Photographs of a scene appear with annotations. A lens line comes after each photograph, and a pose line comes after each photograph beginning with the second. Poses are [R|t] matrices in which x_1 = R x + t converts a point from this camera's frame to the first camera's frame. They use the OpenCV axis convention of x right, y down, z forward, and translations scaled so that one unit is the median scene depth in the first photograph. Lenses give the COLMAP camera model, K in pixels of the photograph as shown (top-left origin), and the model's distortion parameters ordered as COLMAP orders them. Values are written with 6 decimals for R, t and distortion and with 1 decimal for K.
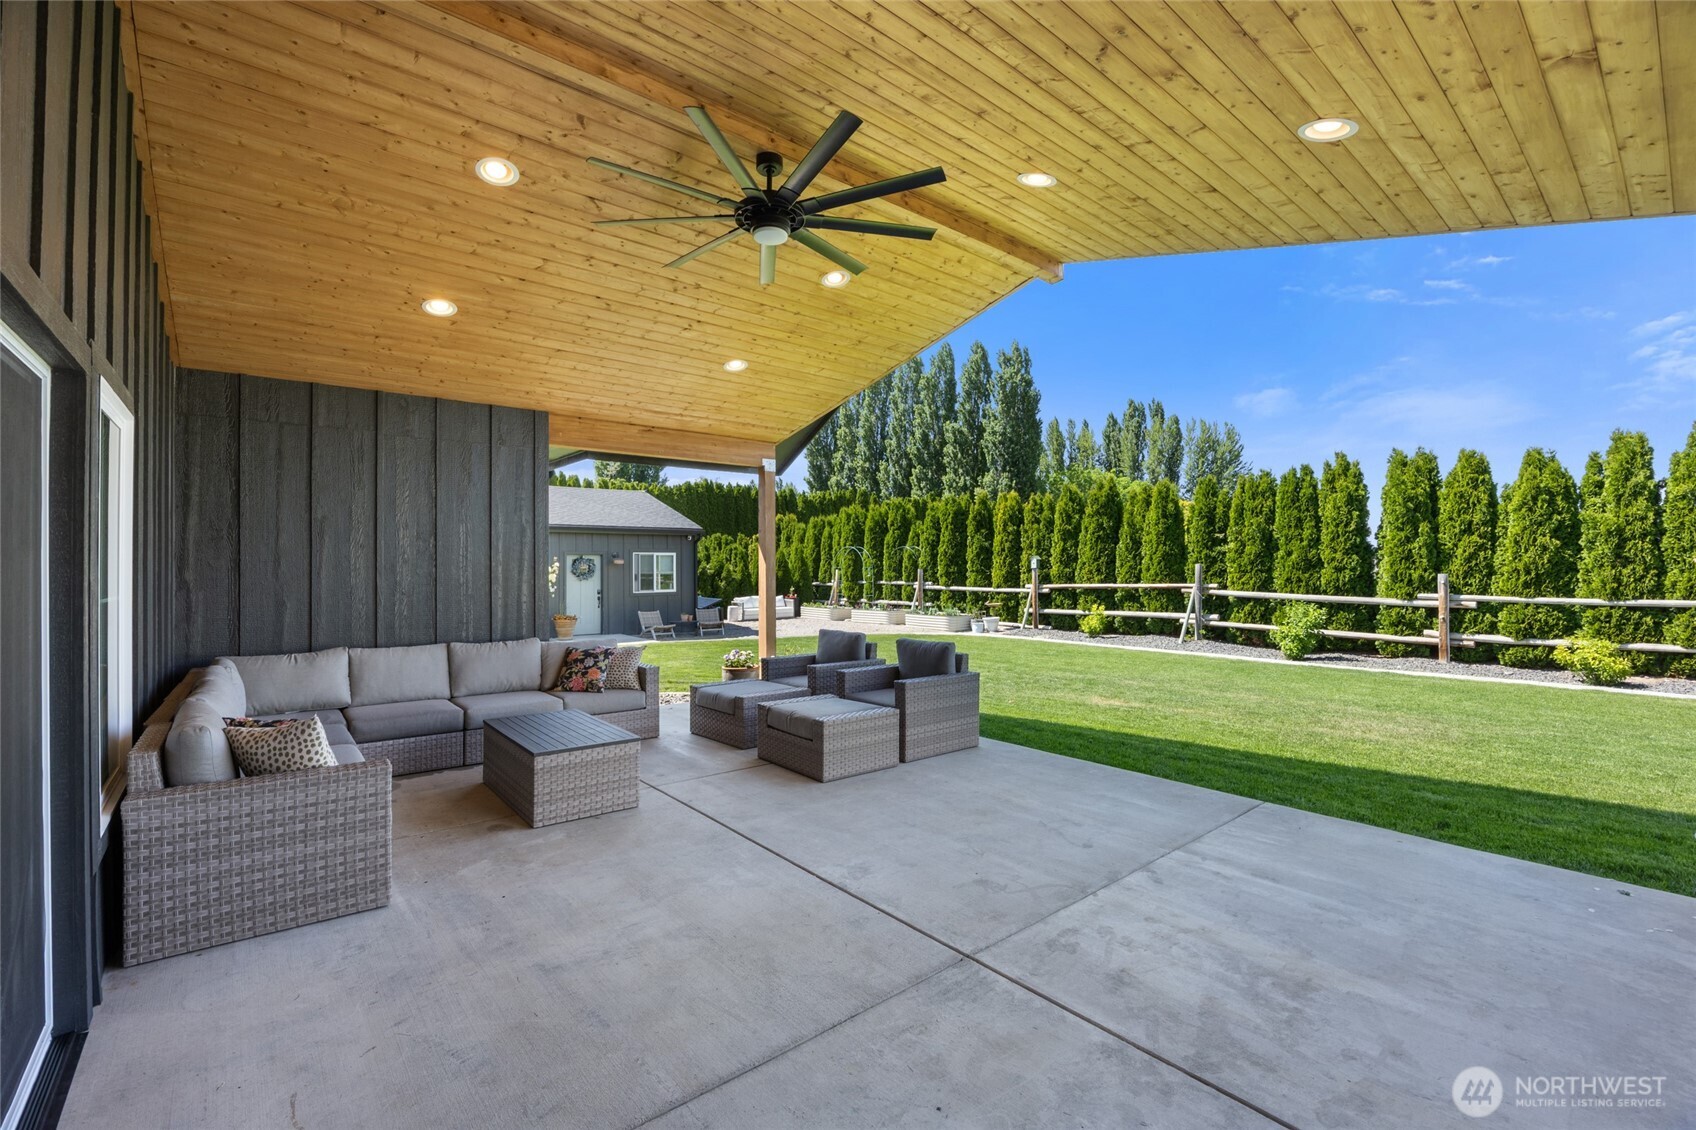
lens RADIAL K [[729.7, 0, 848.0], [0, 729.7, 565.0], [0, 0, 1]] dist [-0.019845, 0.000227]
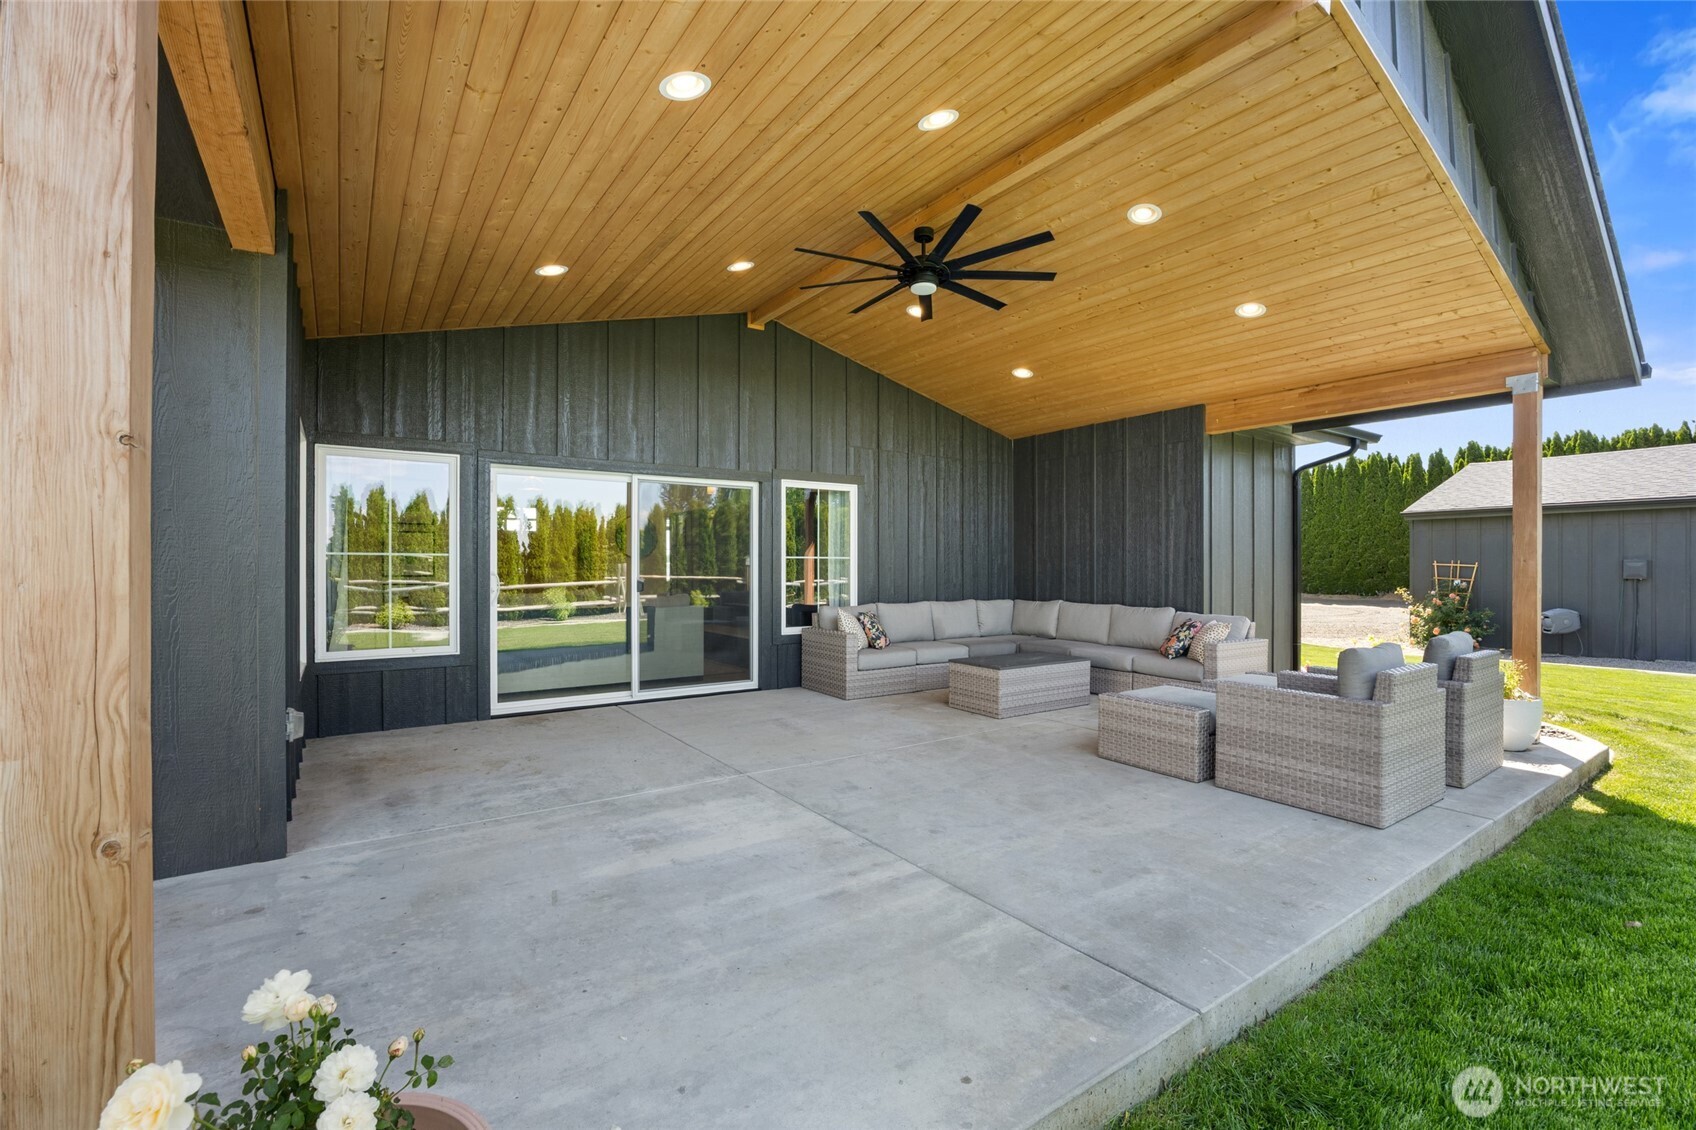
lens RADIAL K [[739.3, 0, 850.6], [0, 739.3, 565.1], [0, 0, 1]] dist [-0.016714, 0.001033]
pose [[-0.086695, 0.003103, -0.996230, 1.358959], [-0.000675, 0.999995, 0.003174, 0.056172], [0.996235, 0.000948, -0.086692, 1.056664]]
